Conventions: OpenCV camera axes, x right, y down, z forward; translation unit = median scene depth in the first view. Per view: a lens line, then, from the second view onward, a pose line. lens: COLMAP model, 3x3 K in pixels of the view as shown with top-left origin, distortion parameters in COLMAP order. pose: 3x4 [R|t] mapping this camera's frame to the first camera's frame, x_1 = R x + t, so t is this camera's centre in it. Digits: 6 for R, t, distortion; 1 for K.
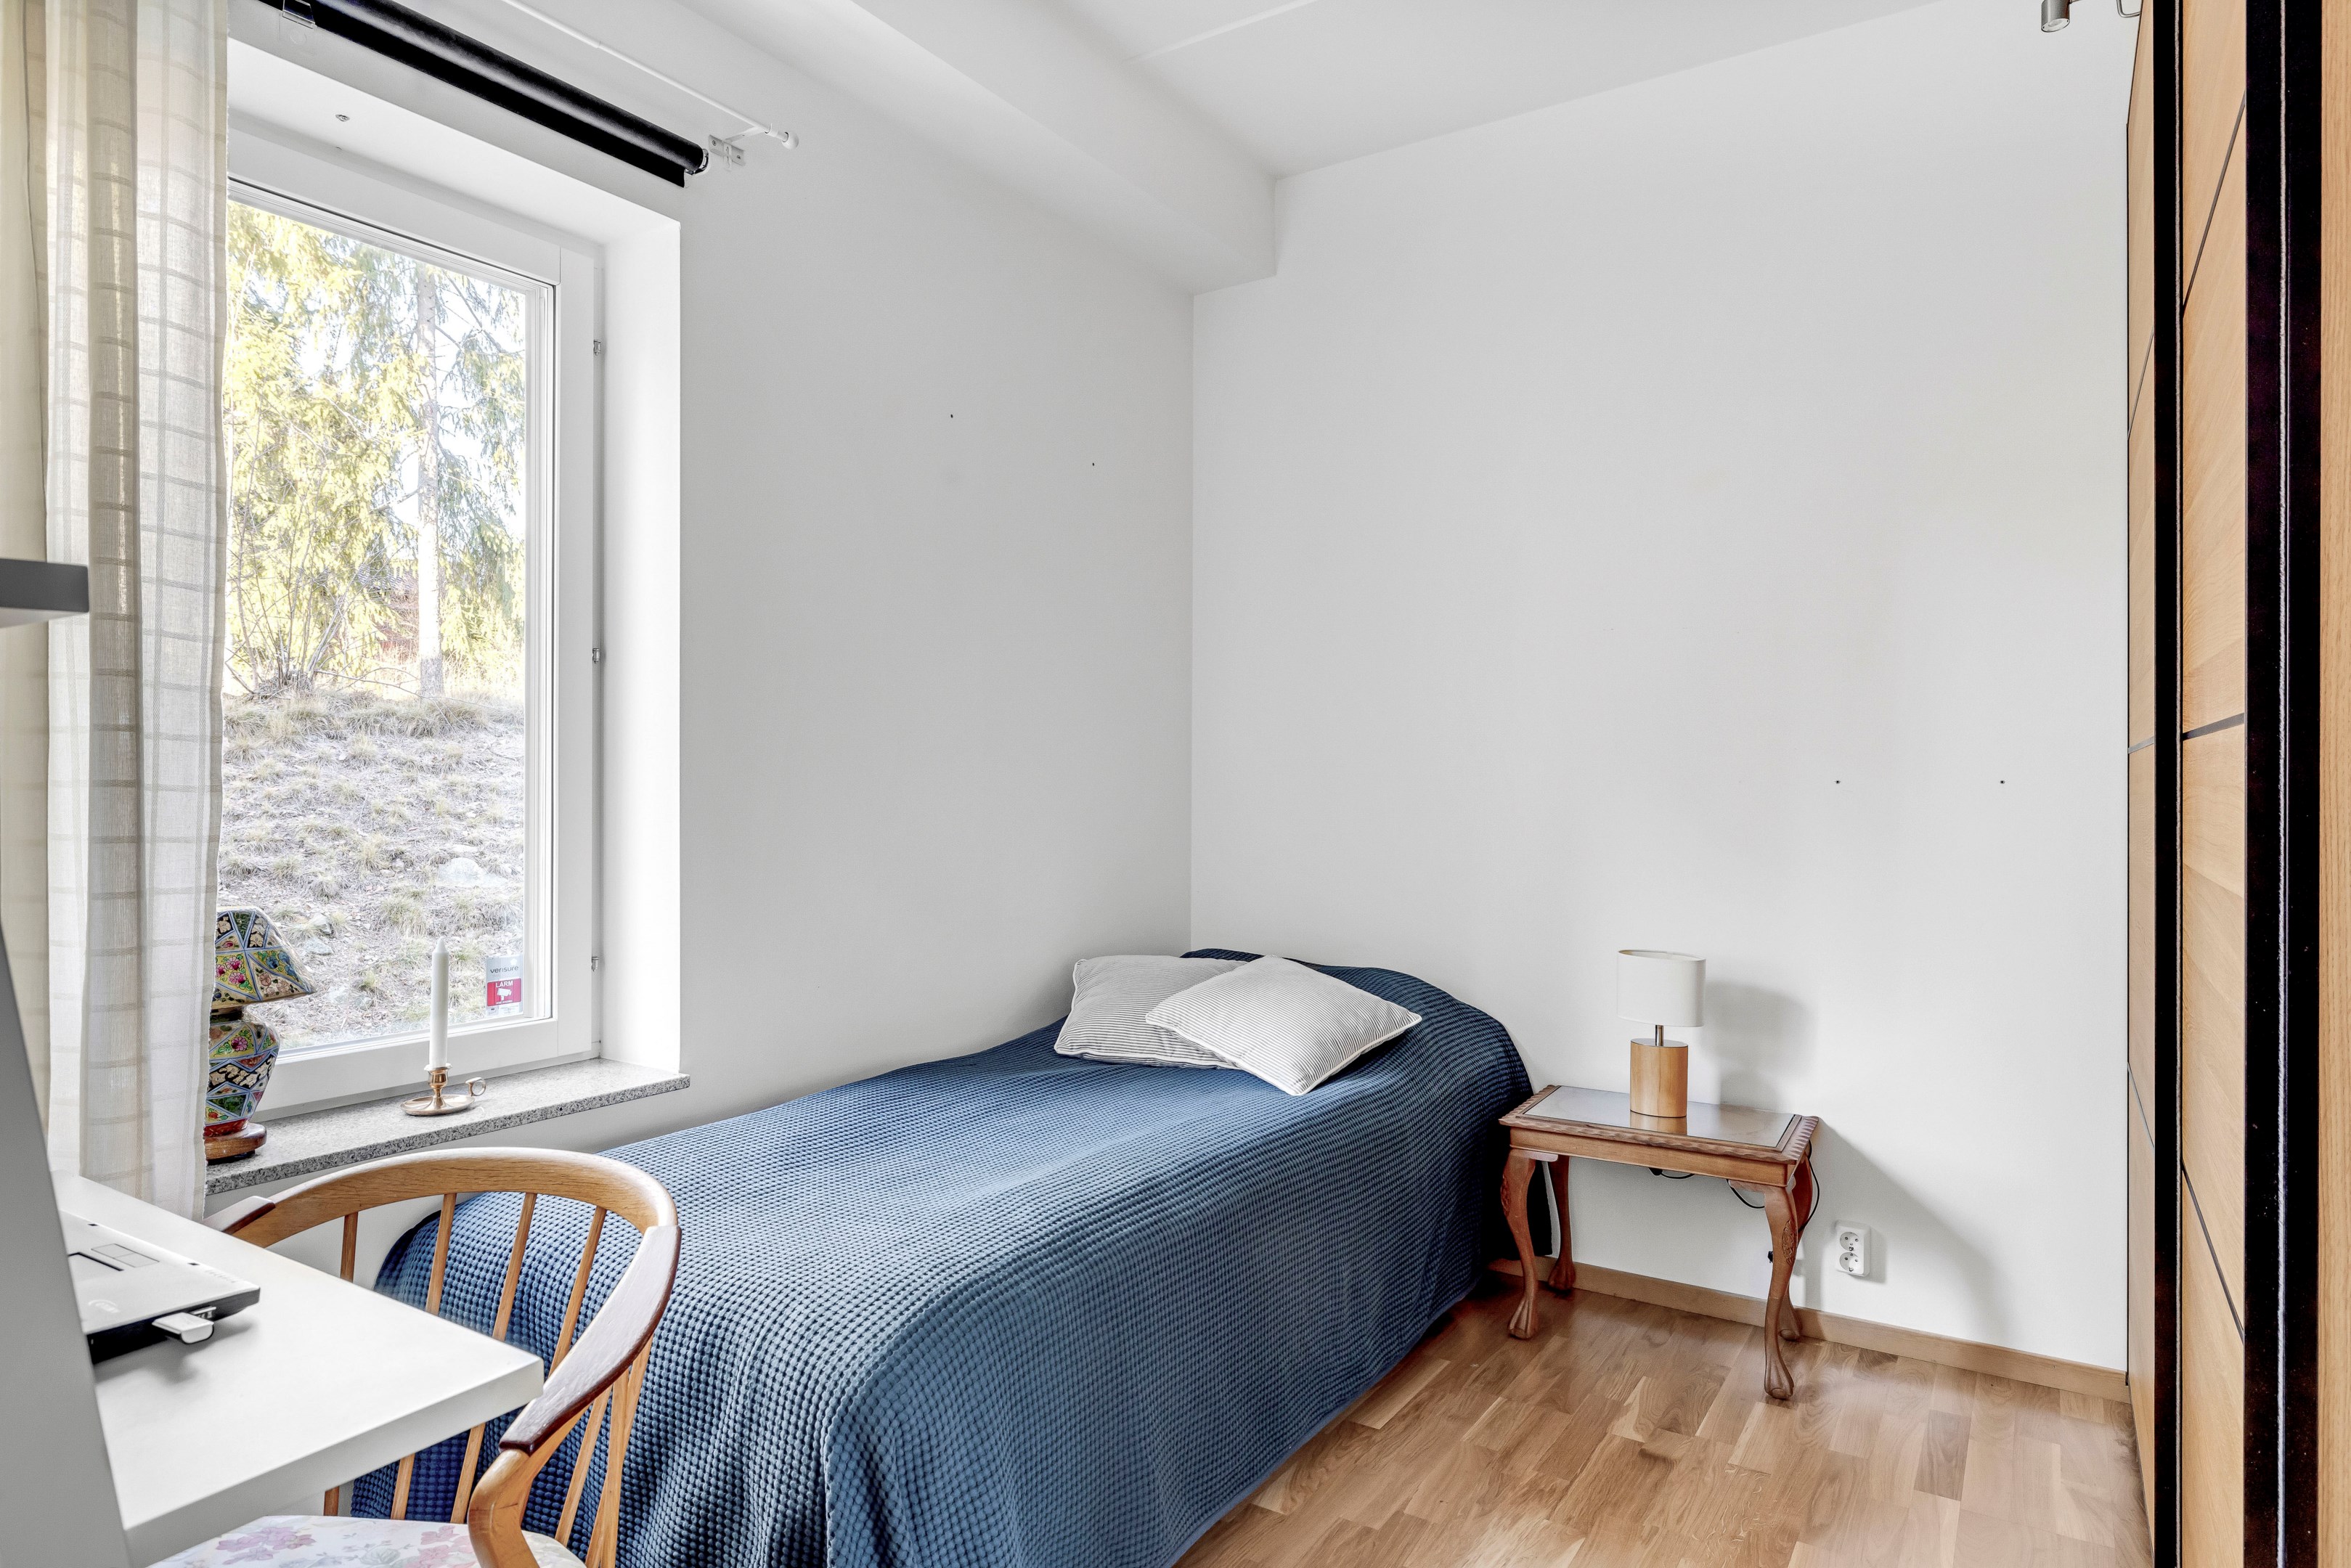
lens RADIAL K [[1400.6, 0, 1159.8], [0, 1400.6, 788.1], [0, 0, 1]] dist [-0.004350, 0.004618]
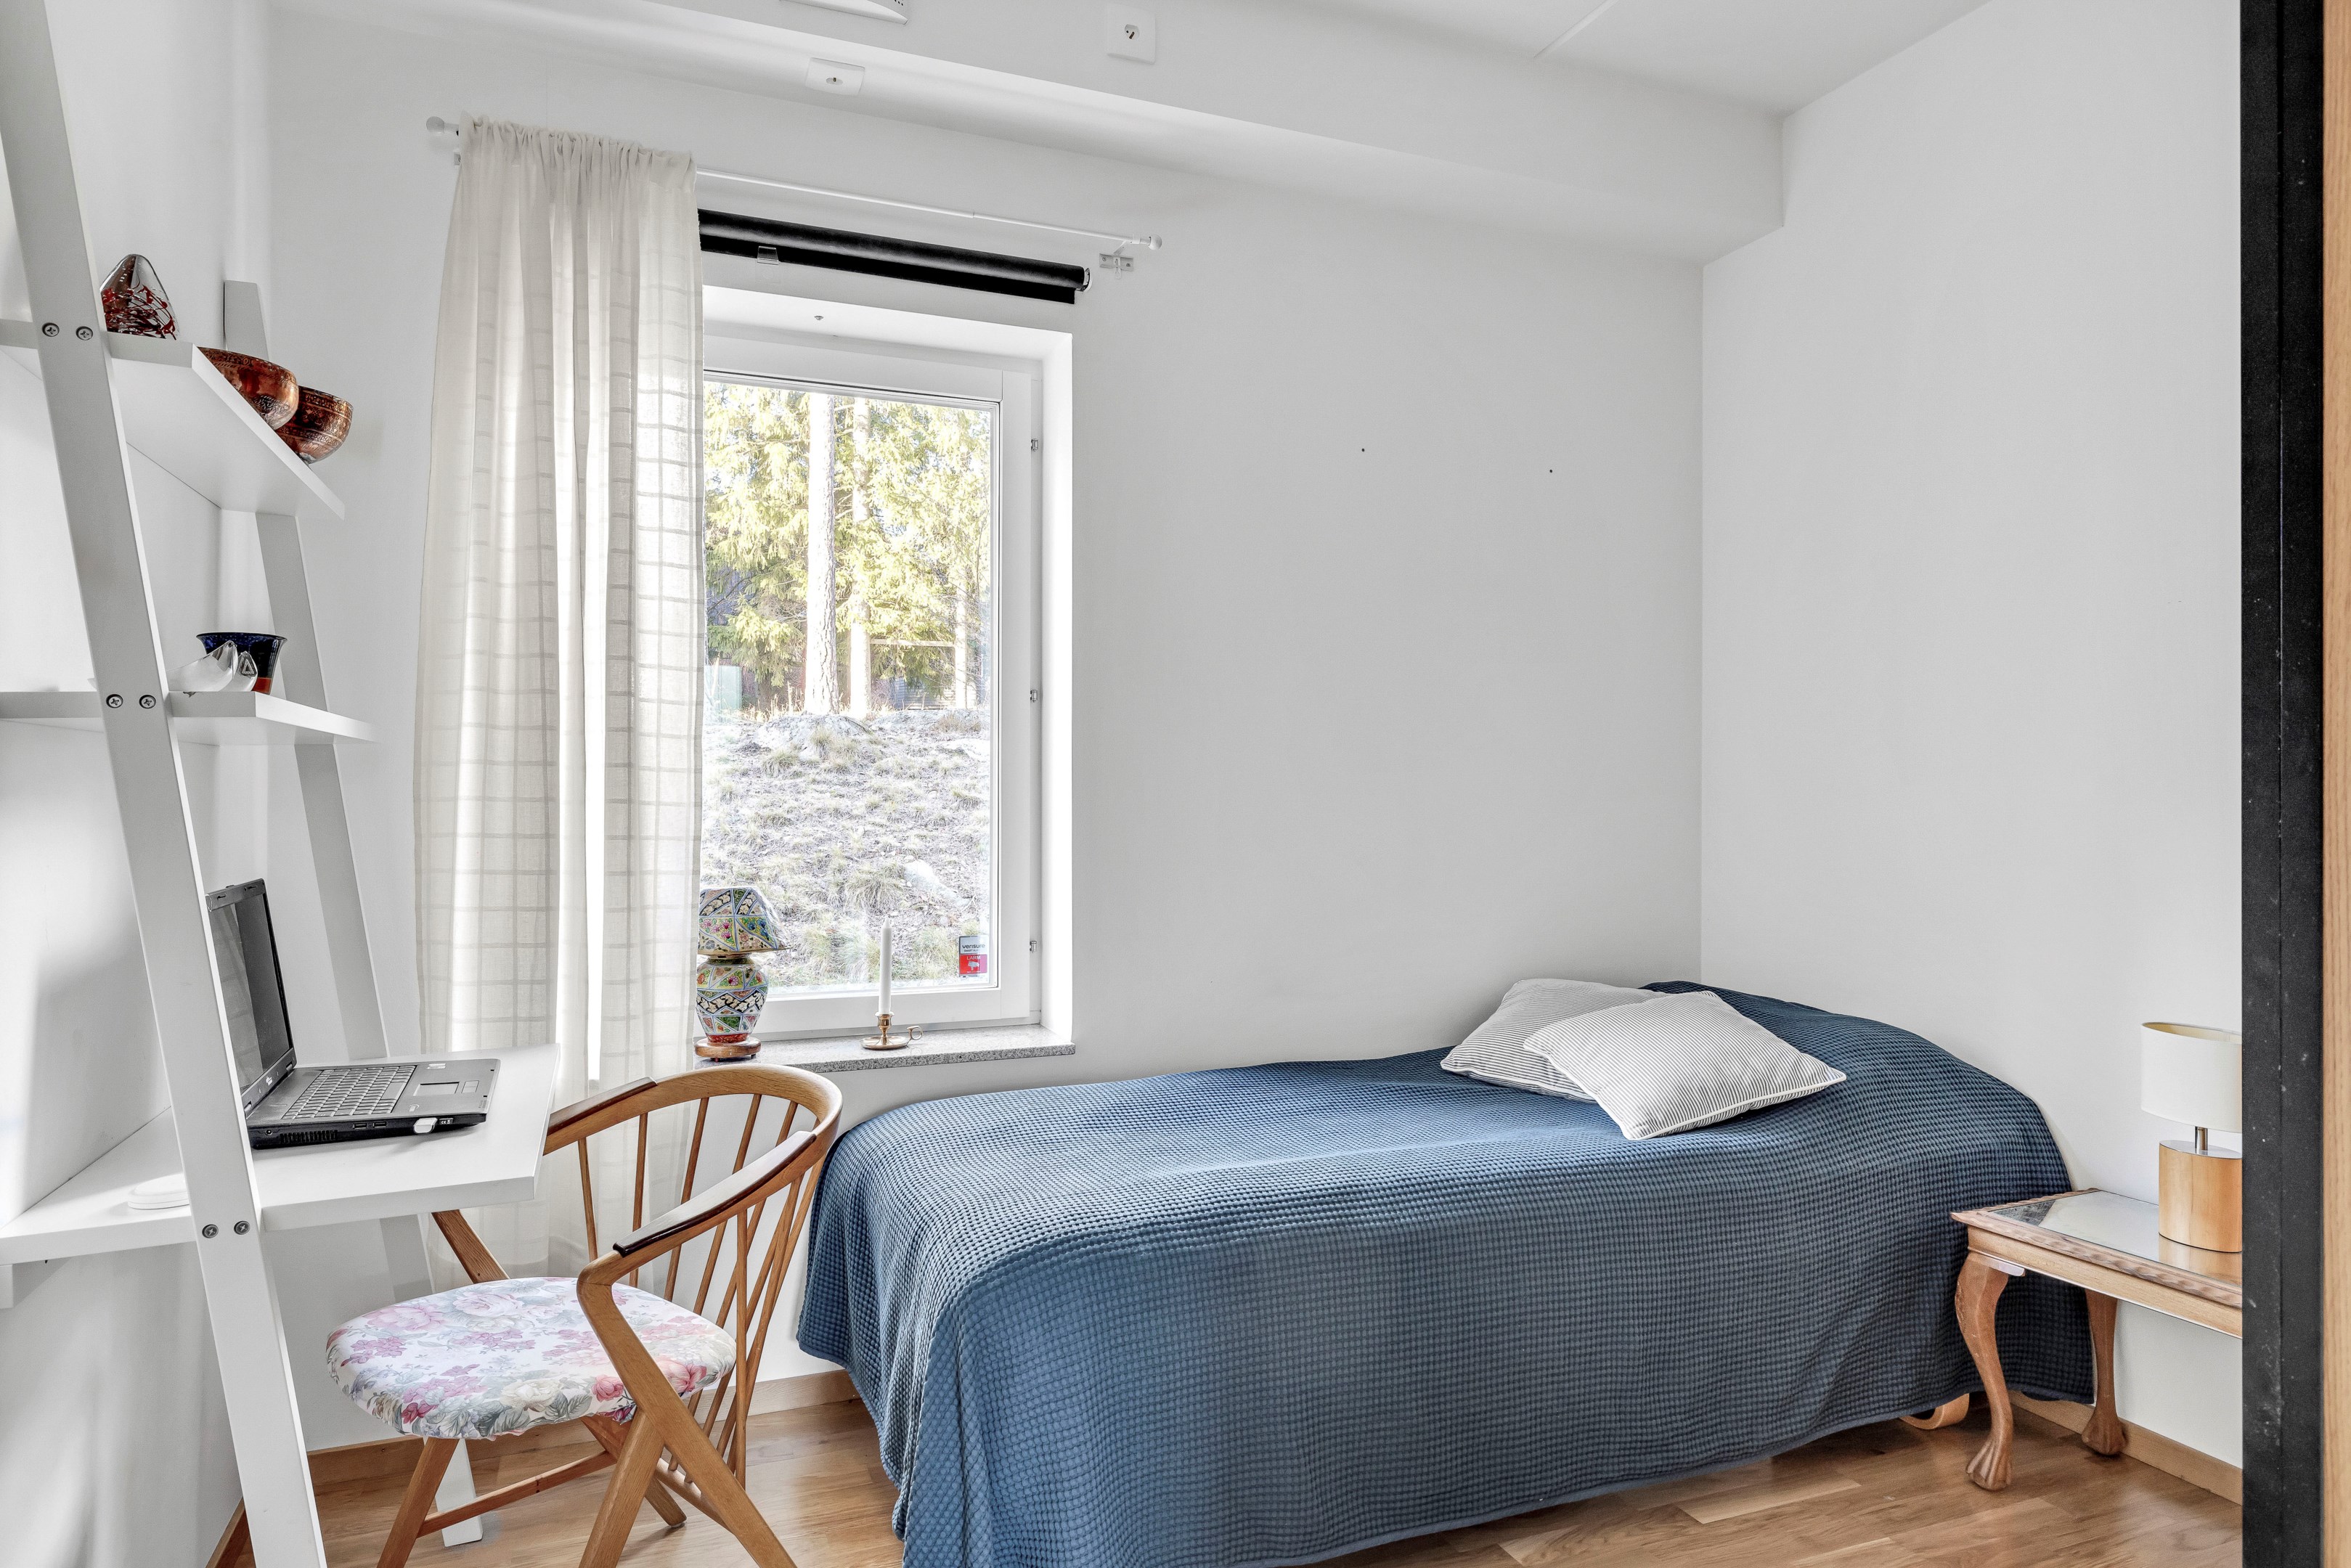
lens RADIAL K [[1400.6, 0, 1093.7], [0, 1400.6, 796.0], [0, 0, 1]] dist [-0.004350, 0.004618]
pose [[0.801955, 0.002486, -0.597379, 0.425906], [-0.003686, 0.999993, -0.000787, -0.006843], [0.597373, 0.002833, 0.801958, 0.052012]]
